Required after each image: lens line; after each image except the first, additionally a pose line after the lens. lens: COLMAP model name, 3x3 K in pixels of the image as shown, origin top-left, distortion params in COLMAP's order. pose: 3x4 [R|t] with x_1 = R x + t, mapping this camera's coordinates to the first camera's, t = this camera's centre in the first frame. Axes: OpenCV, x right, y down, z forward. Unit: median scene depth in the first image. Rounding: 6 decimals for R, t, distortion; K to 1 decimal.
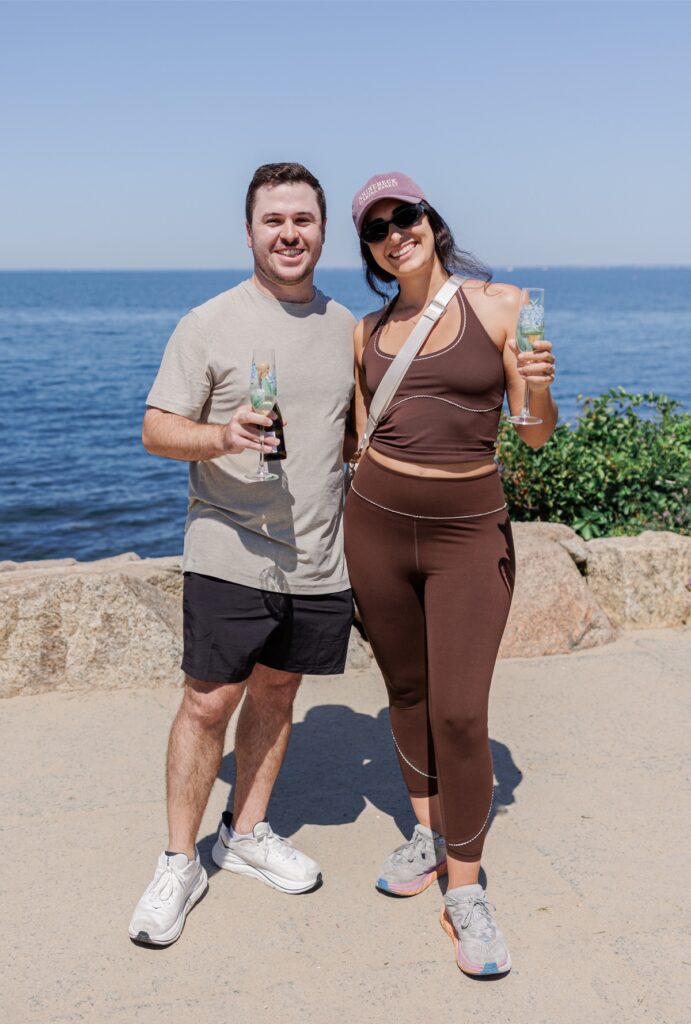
lens RADIAL K [[1265.2, 0, 322.5], [0, 1265.2, 511.9], [0, 0, 1]] dist [0.003144, -0.002932]
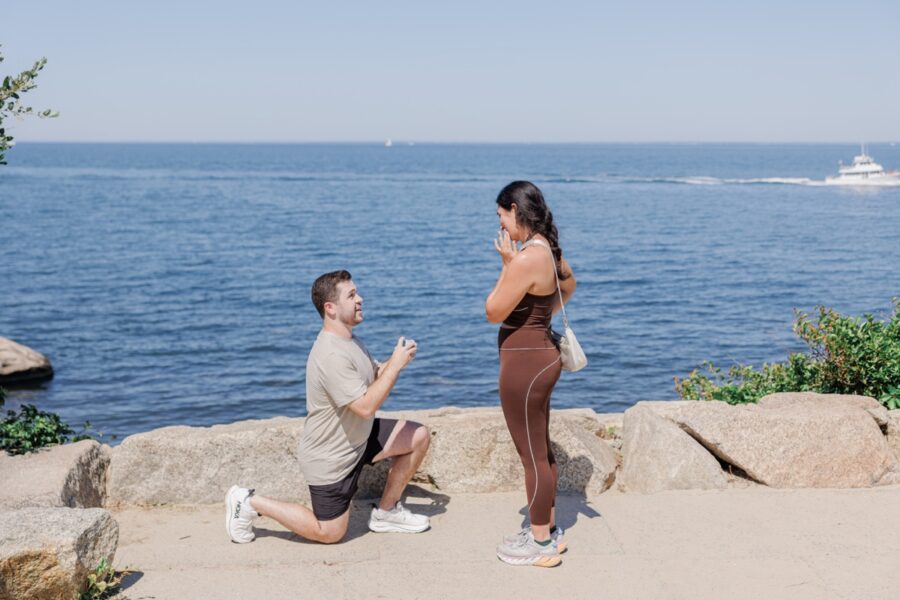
lens RADIAL K [[1153.4, 0, 450.1], [0, 1153.4, 326.5], [0, 0, 1]] dist [-0.002726, 0.000001]
pose [[0.982559, 0.033008, -0.183000, -0.035355], [-0.040527, 0.998474, -0.037502, -0.001313], [0.181483, 0.044264, 0.982397, -0.337004]]
